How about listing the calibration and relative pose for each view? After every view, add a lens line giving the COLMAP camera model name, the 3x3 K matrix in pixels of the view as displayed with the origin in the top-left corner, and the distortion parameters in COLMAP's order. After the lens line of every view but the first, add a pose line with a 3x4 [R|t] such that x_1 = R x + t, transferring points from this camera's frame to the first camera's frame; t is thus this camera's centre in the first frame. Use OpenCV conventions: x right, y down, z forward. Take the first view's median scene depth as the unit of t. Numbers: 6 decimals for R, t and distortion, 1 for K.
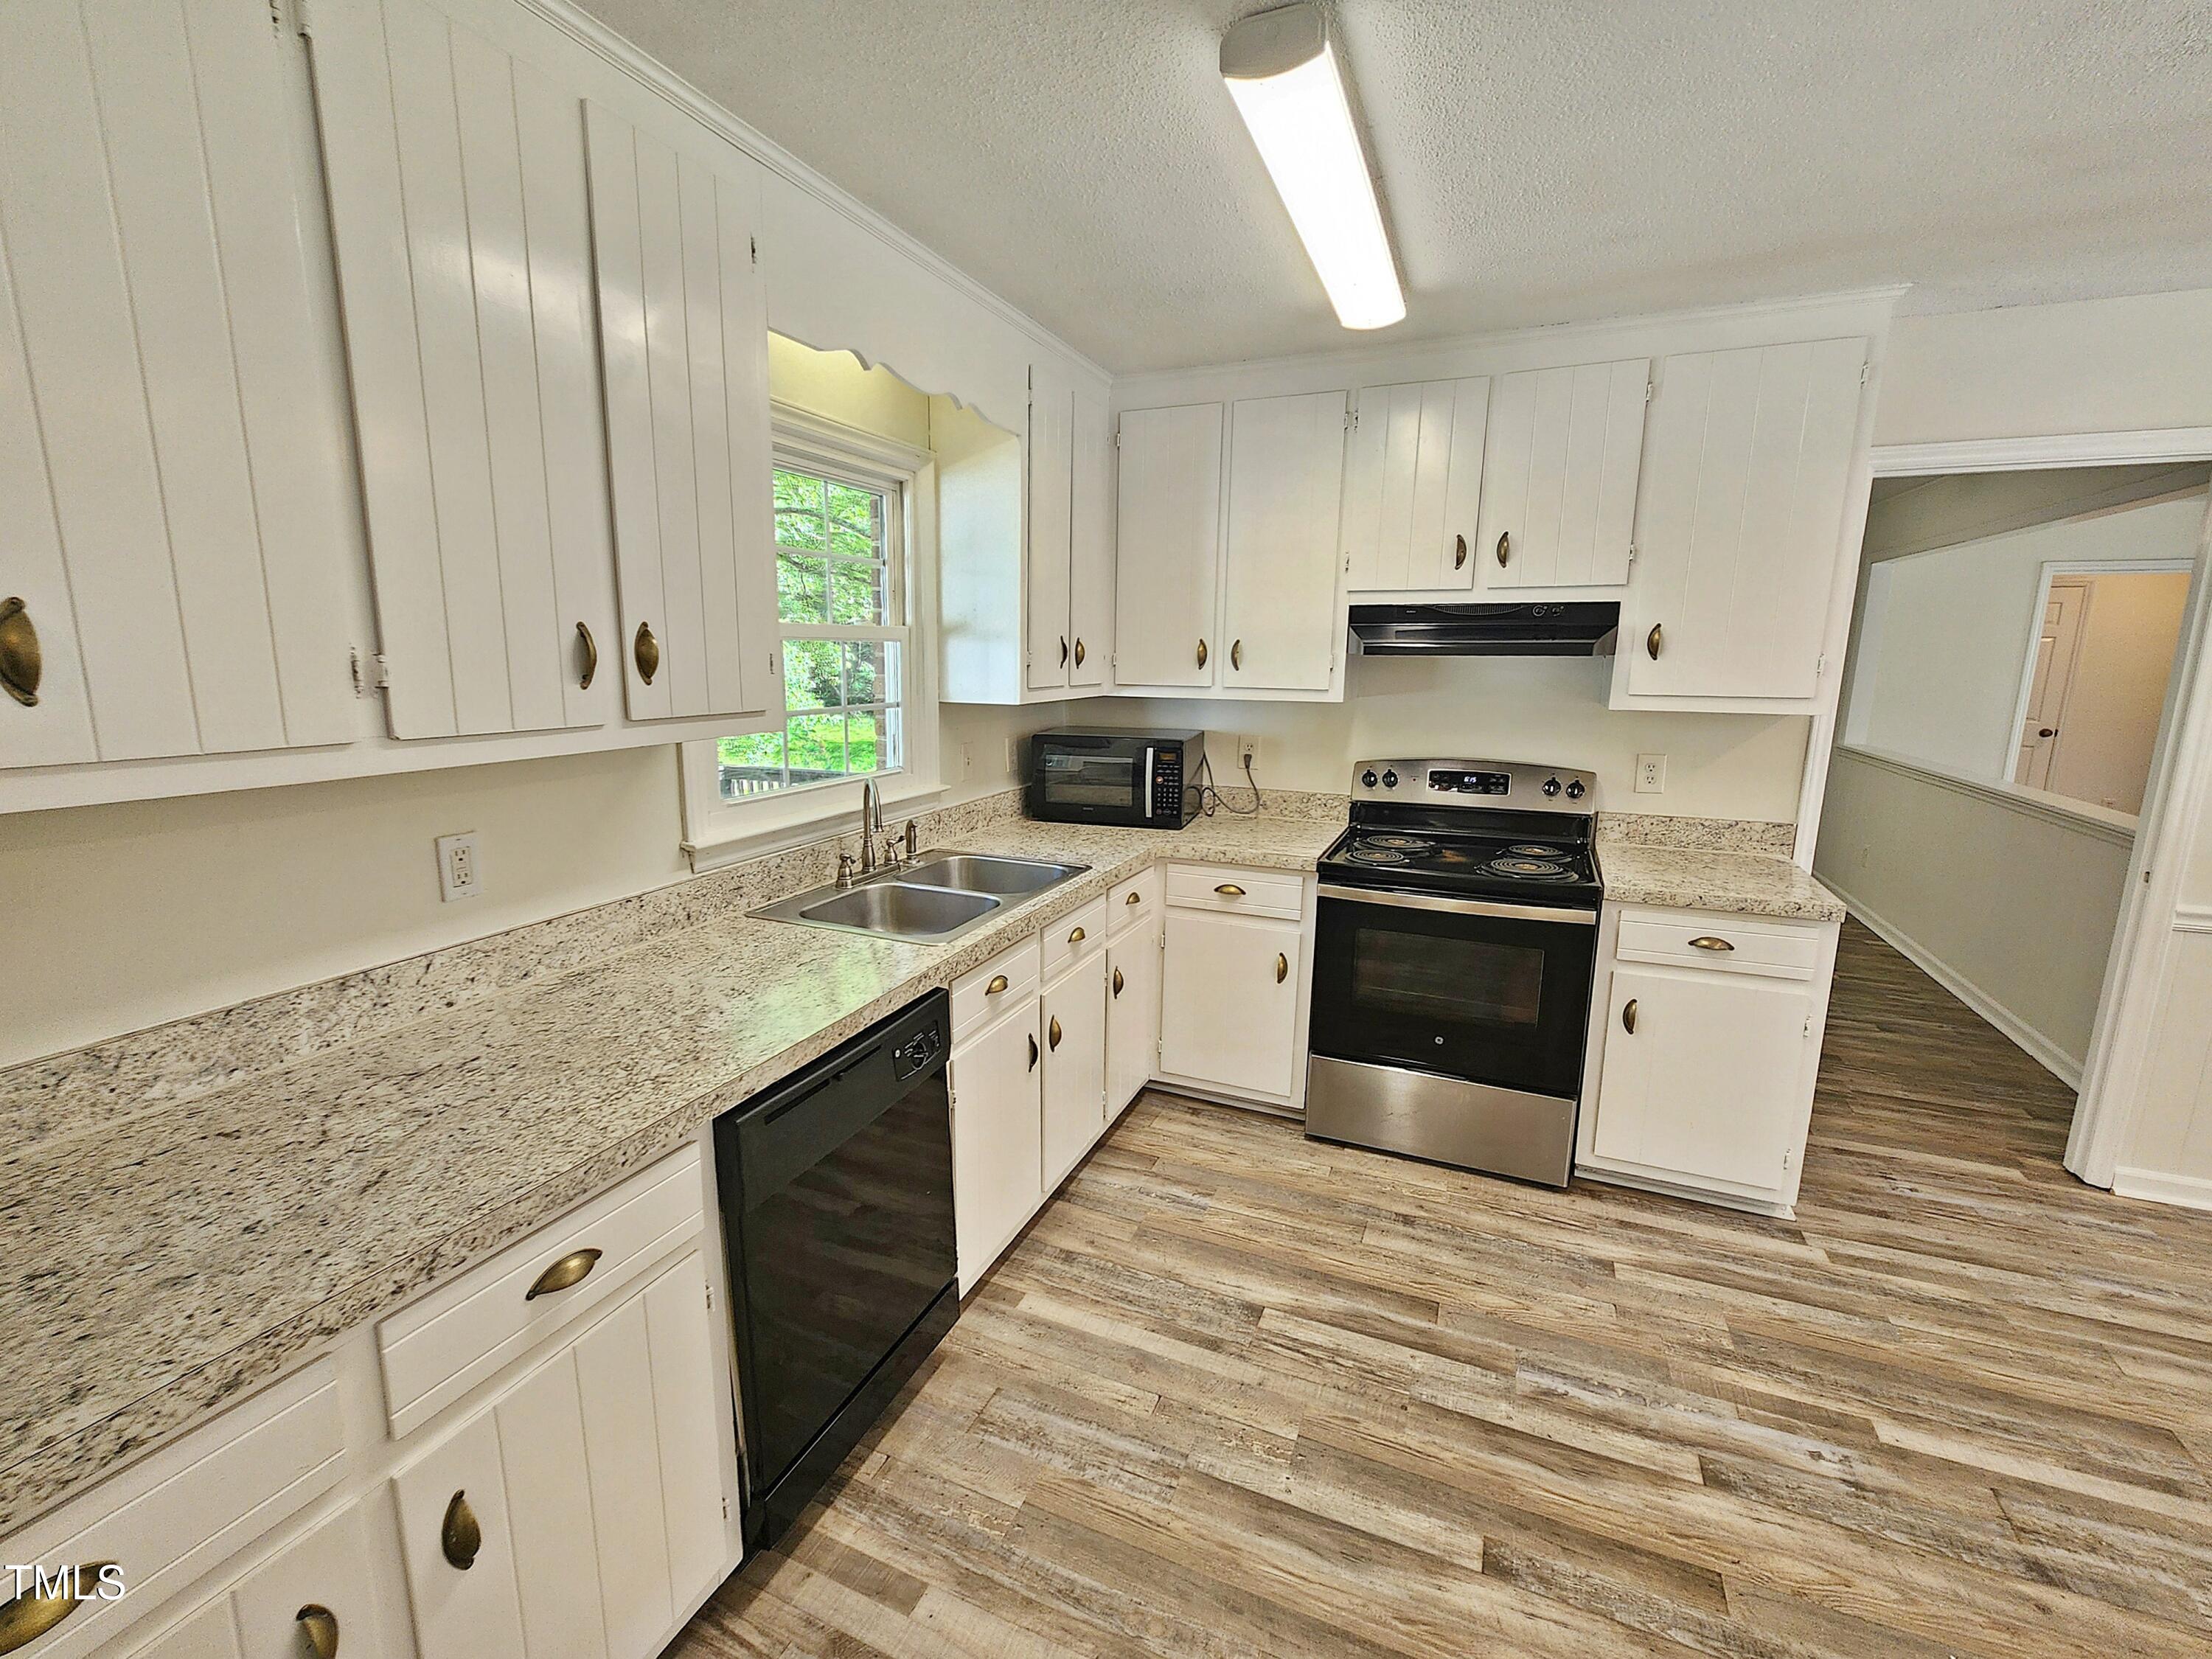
lens RADIAL K [[941.2, 0, 1087.8], [0, 941.2, 831.5], [0, 0, 1]] dist [0.001568, -0.003228]
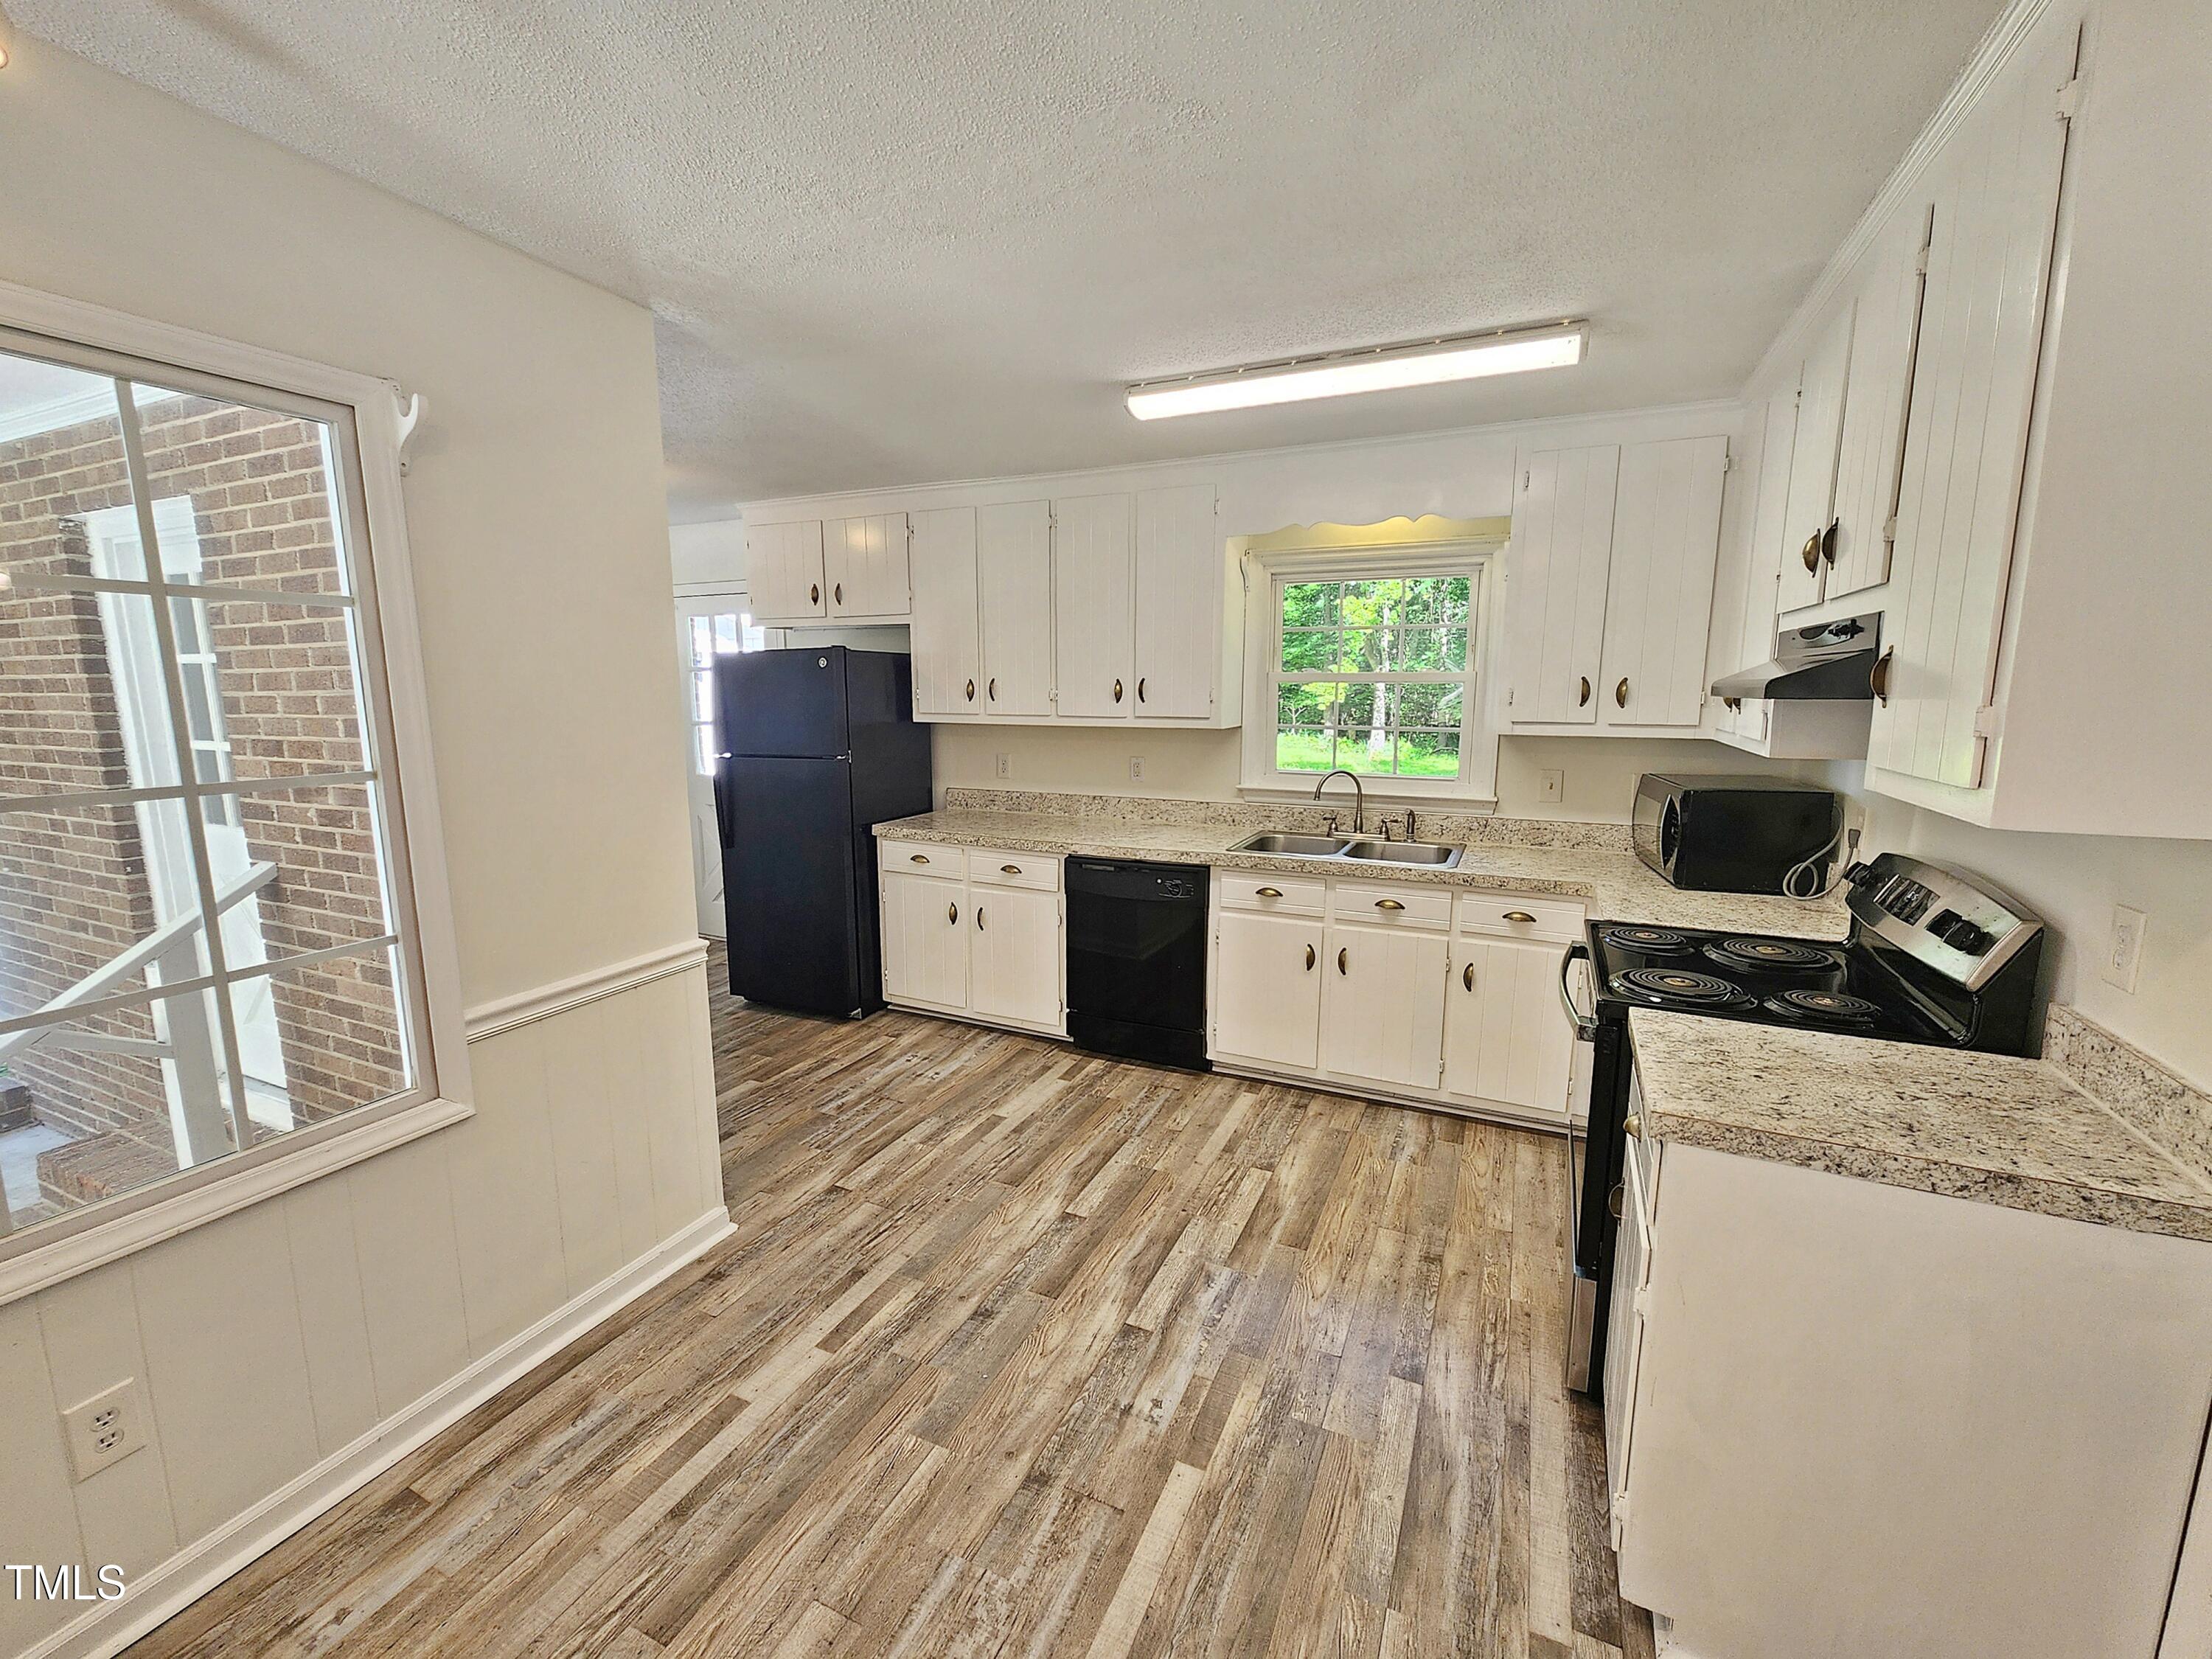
lens RADIAL K [[934.0, 0, 1097.3], [0, 934.0, 834.8], [0, 0, 1]] dist [-0.000659, 0.000471]
pose [[-0.012101, 0.154498, -0.987919, 1.602799], [-0.190159, 0.969606, 0.153963, -0.136924], [0.981679, 0.189725, 0.017646, 0.707530]]
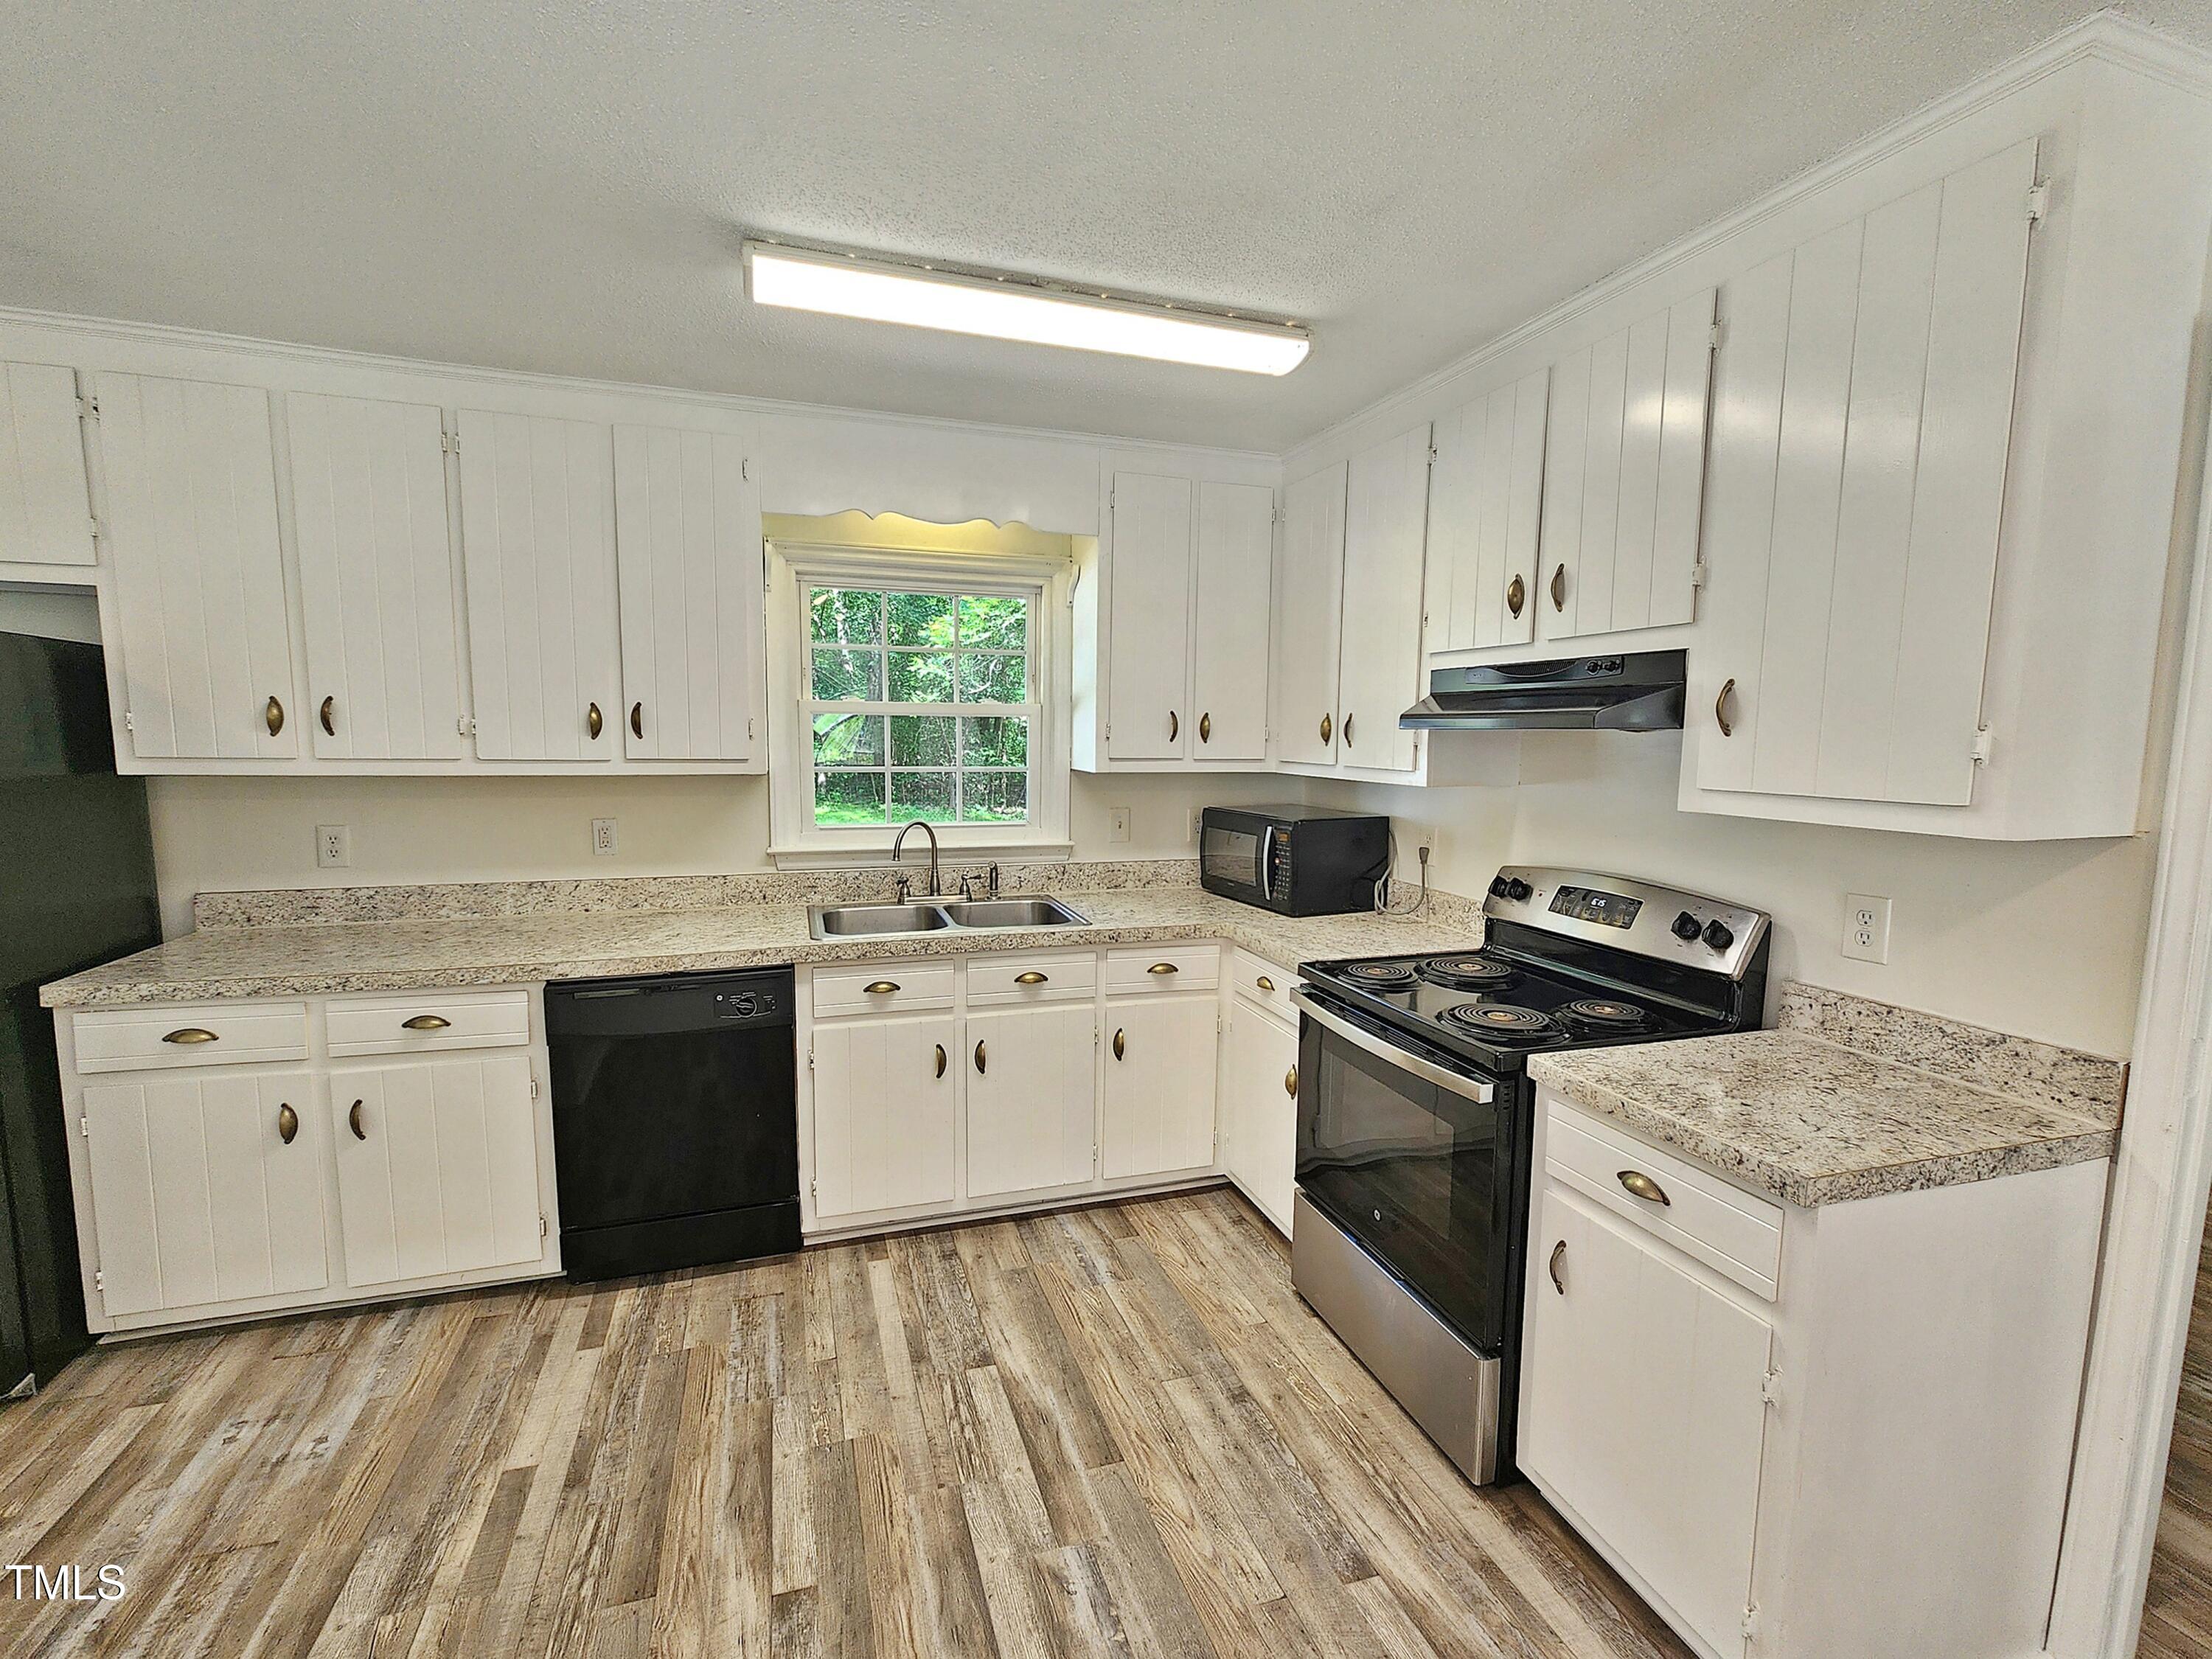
lens RADIAL K [[958.9, 0, 1094.2], [0, 958.9, 838.6], [0, 0, 1]] dist [0.000466, 0.000843]
pose [[0.671655, 0.085545, -0.735909, 1.072276], [-0.147814, 0.988814, -0.019965, -0.050135], [0.725969, 0.122188, 0.676786, 0.349452]]
